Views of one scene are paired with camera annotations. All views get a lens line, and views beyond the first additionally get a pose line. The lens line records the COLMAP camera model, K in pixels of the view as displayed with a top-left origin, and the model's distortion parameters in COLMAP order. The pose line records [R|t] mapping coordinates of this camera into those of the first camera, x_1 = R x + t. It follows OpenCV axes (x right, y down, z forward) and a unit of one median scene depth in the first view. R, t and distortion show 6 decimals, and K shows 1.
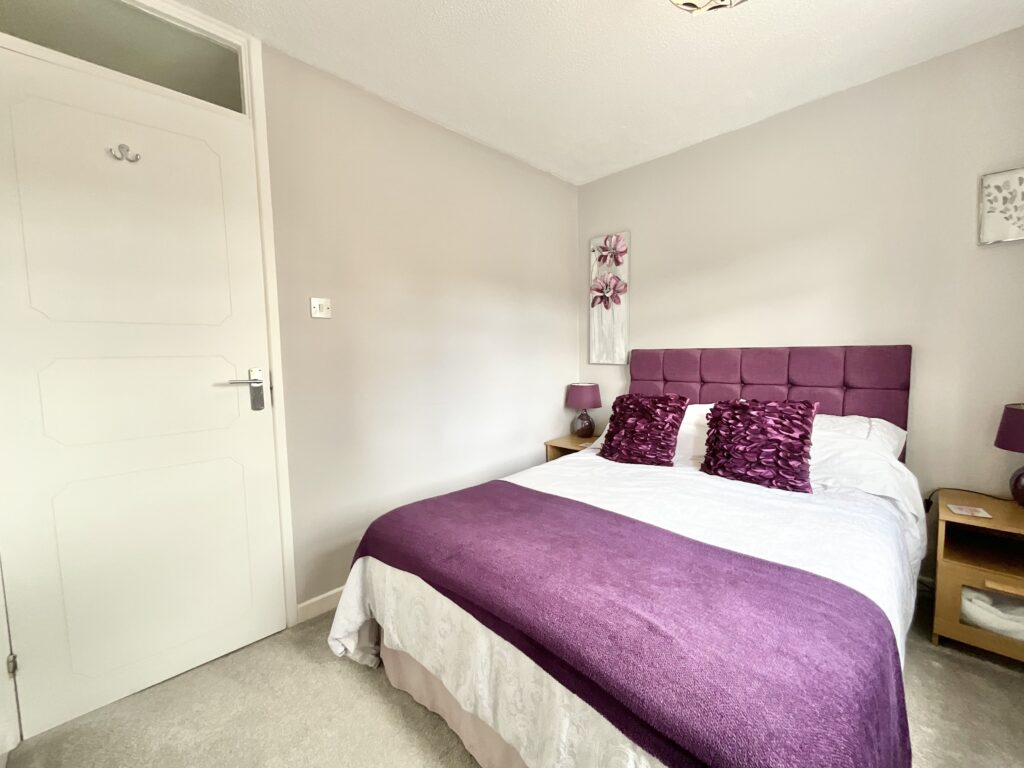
lens RADIAL K [[409.9, 0, 509.9], [0, 409.9, 383.7], [0, 0, 1]] dist [0.004120, -0.001605]
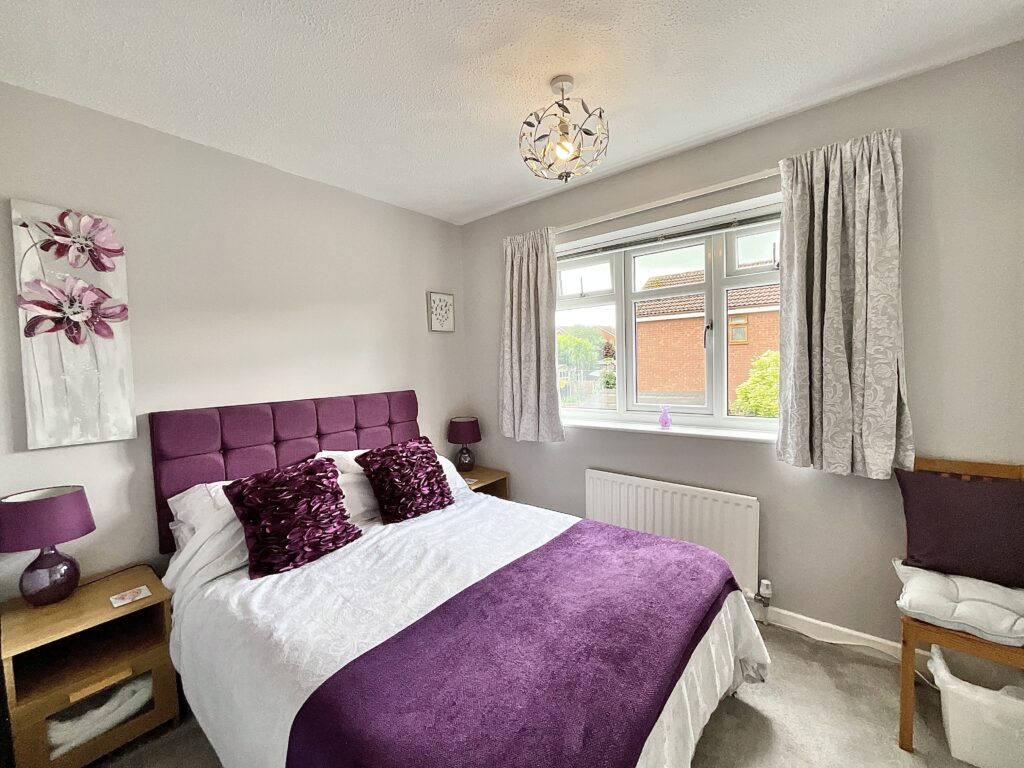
lens RADIAL K [[409.9, 0, 509.1], [0, 409.9, 383.6], [0, 0, 1]] dist [0.004120, -0.001605]
pose [[-0.101022, -0.048803, 0.993687, -0.369164], [0.097019, 0.993552, 0.058659, -0.107123], [-0.990142, 0.102332, -0.095636, 0.495539]]
